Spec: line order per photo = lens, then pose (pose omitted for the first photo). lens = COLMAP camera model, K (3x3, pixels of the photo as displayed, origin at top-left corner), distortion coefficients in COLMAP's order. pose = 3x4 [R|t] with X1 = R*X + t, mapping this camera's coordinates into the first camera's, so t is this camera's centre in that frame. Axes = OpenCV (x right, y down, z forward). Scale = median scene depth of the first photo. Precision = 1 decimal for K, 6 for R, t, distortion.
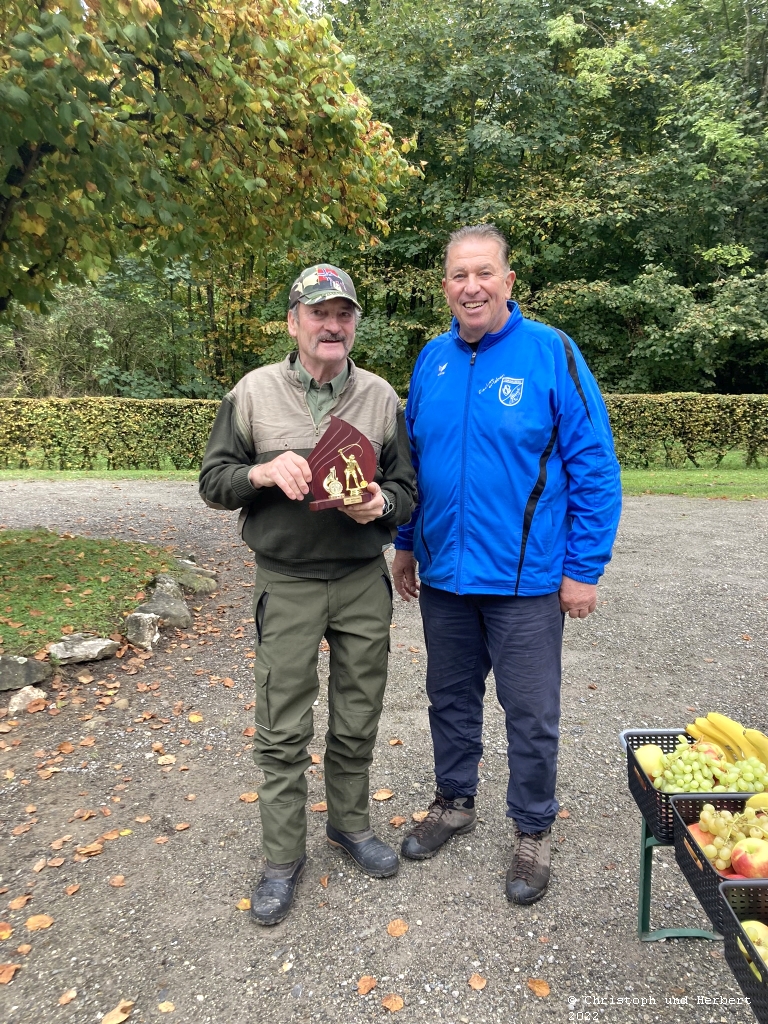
lens RADIAL K [[838.0, 0, 378.4], [0, 838.0, 516.1], [0, 0, 1]] dist [0.019729, -0.015781]
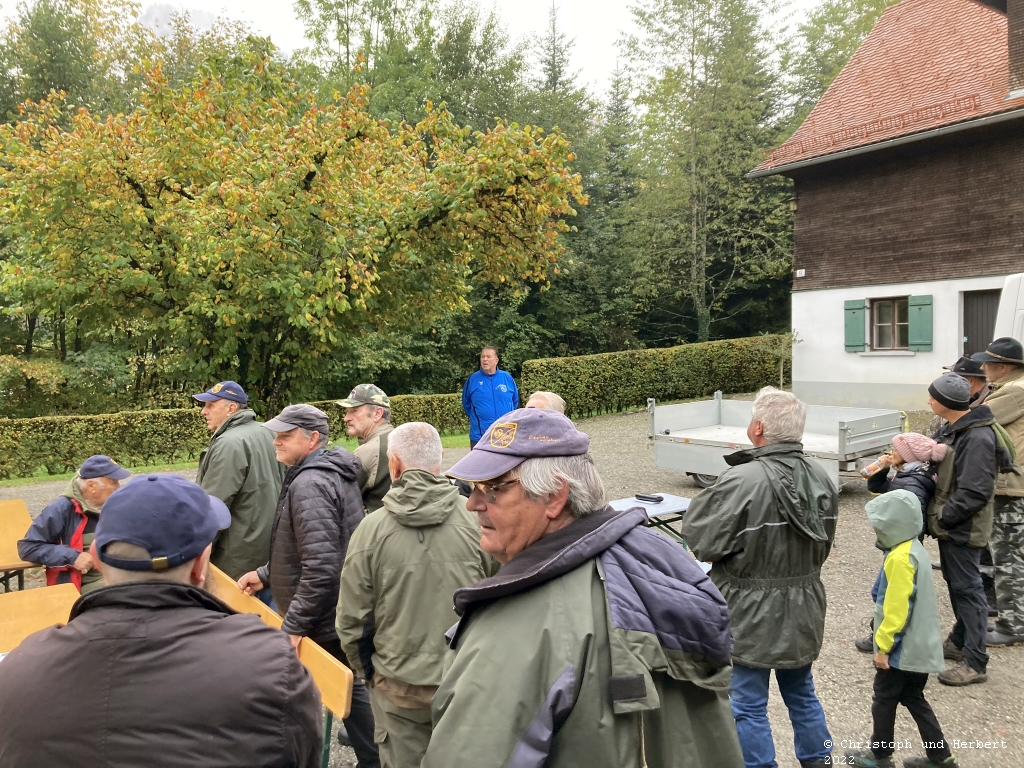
lens RADIAL K [[838.0, 0, 471.7], [0, 838.0, 369.3], [0, 0, 1]] dist [0.019729, -0.015781]
pose [[0.734398, -0.014257, 0.678569, -0.630444], [0.145023, 0.979986, -0.136364, 0.048435], [-0.663044, 0.198554, 0.721768, -0.299973]]
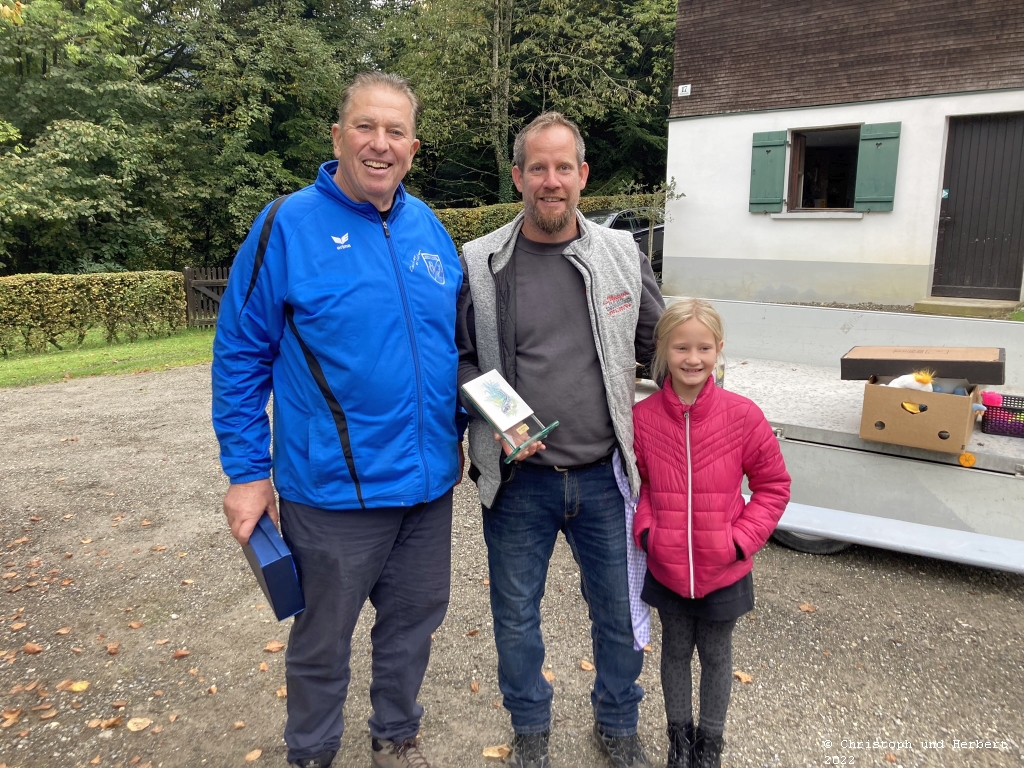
lens RADIAL K [[838.0, 0, 499.2], [0, 838.0, 380.0], [0, 0, 1]] dist [0.019729, -0.015781]
pose [[0.498638, -0.144157, 0.854739, -0.183490], [0.162618, 0.984123, 0.071111, -0.009735], [-0.851420, 0.103537, 0.514164, 0.066803]]
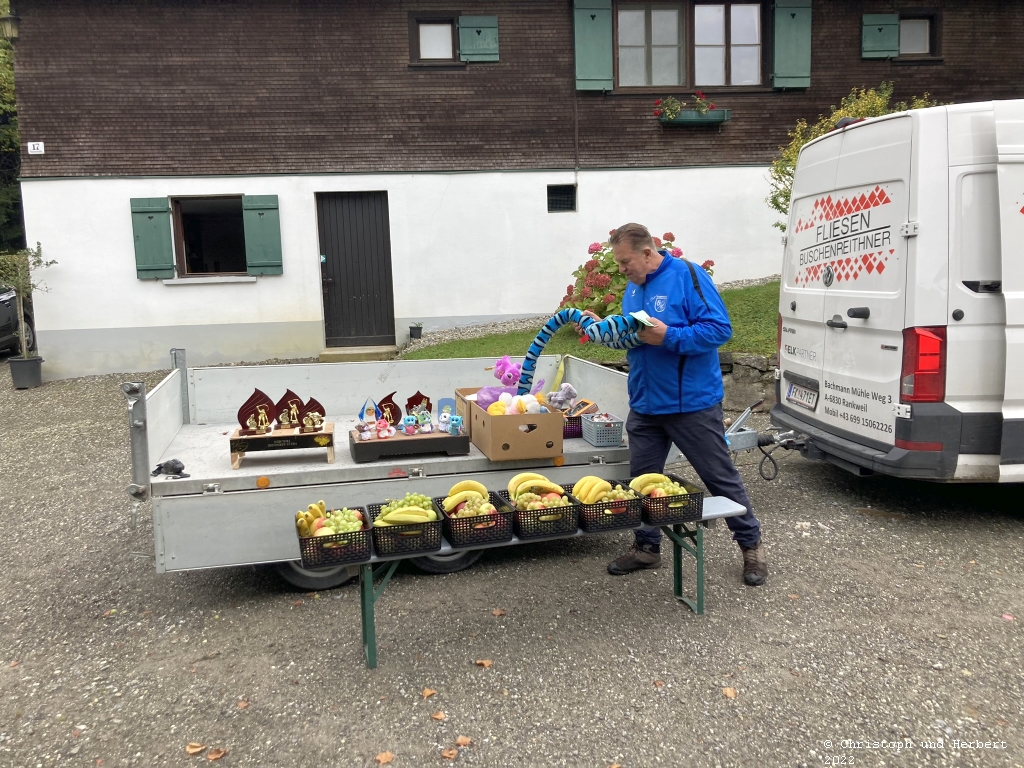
lens RADIAL K [[838.0, 0, 520.4], [0, 838.0, 368.6], [0, 0, 1]] dist [0.019729, -0.015781]
pose [[-0.306695, -0.082672, 0.948211, -0.206916], [0.225500, 0.961547, 0.156772, -0.037313], [-0.924710, 0.261903, -0.276259, 0.183643]]
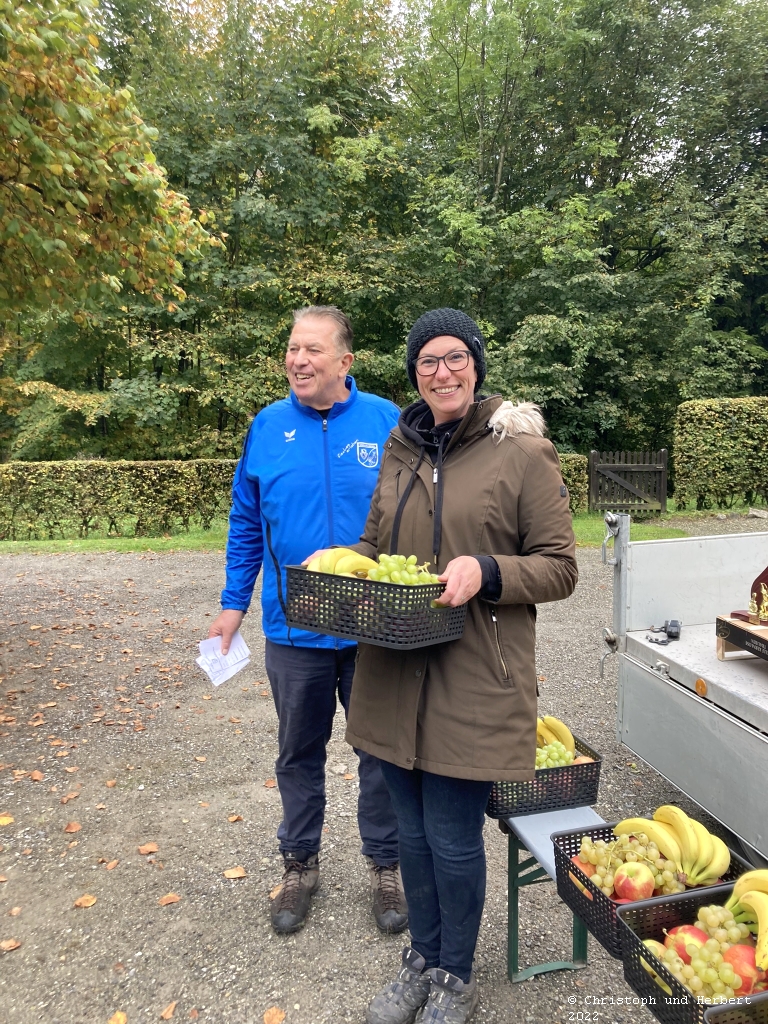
lens RADIAL K [[838.0, 0, 377.3], [0, 838.0, 504.7], [0, 0, 1]] dist [0.019729, -0.015781]
pose [[0.961168, -0.026617, 0.274679, -0.021140], [0.049786, 0.995731, -0.077722, -0.001693], [-0.271437, 0.088379, 0.958390, -0.000219]]
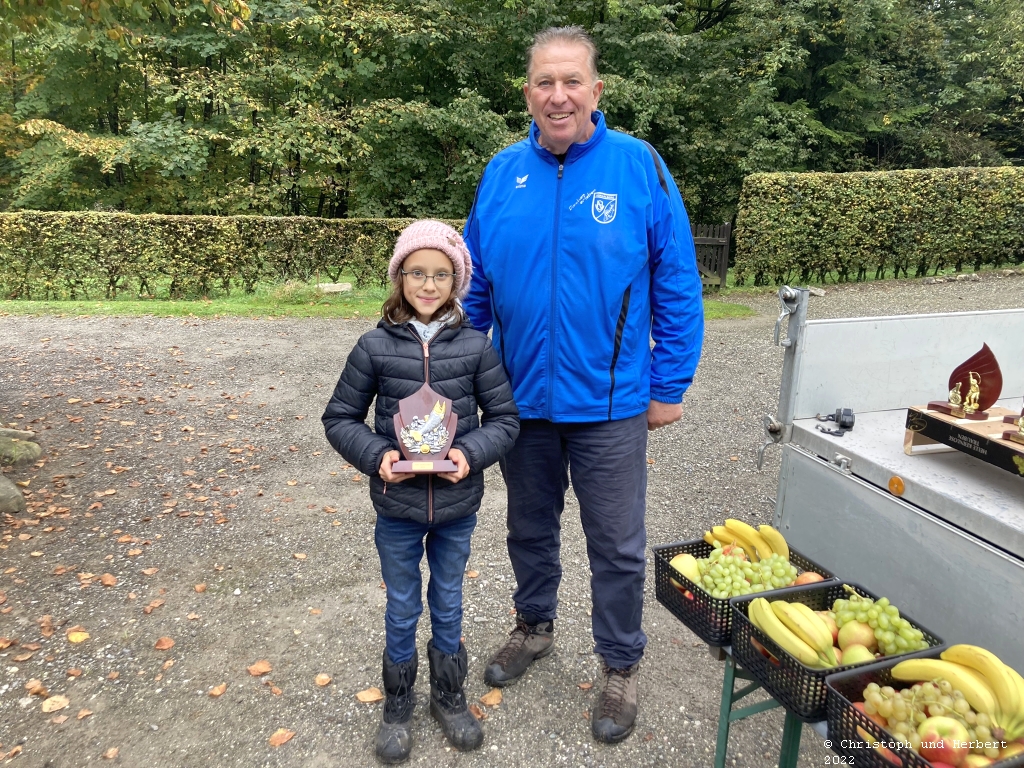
lens RADIAL K [[838.0, 0, 507.2], [0, 838.0, 390.3], [0, 0, 1]] dist [0.019729, -0.015781]
pose [[0.922065, -0.053290, 0.383350, -0.040639], [0.030415, 0.997389, 0.065493, -0.005319], [-0.385839, -0.048730, 0.921278, 0.047326]]
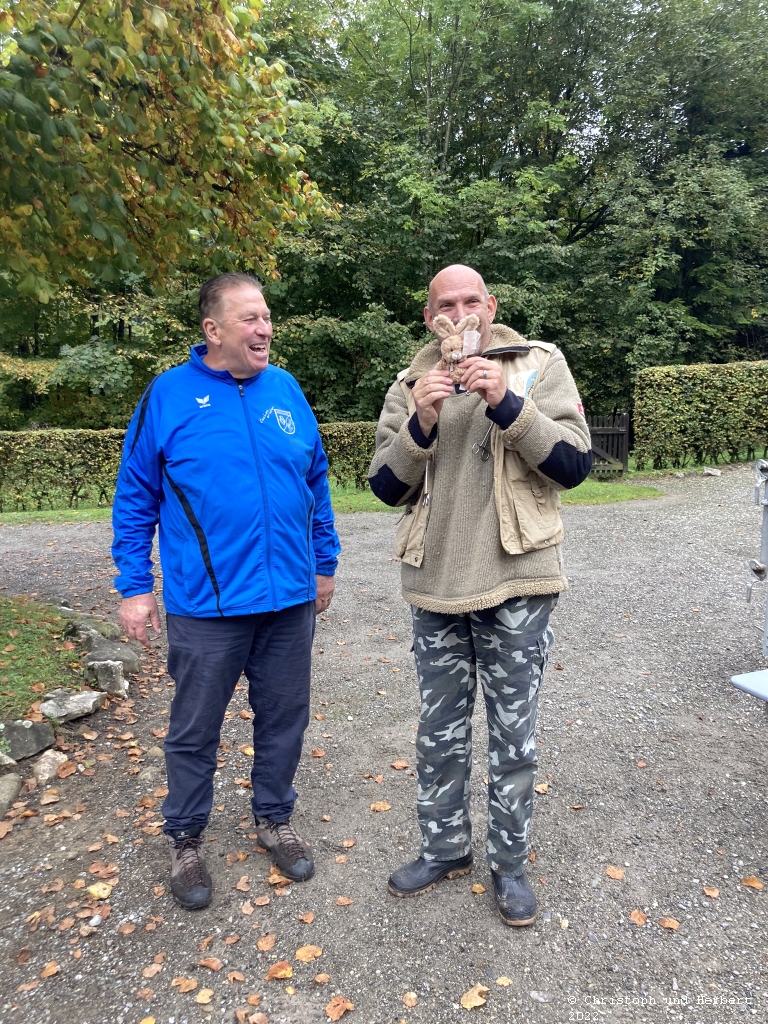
lens RADIAL K [[838.0, 0, 390.5], [0, 838.0, 513.5], [0, 0, 1]] dist [0.019729, -0.015781]
pose [[0.914213, -0.062599, 0.400369, -0.129319], [0.077923, 0.996715, -0.022093, -0.000487], [-0.397671, 0.051395, 0.916088, 0.005835]]
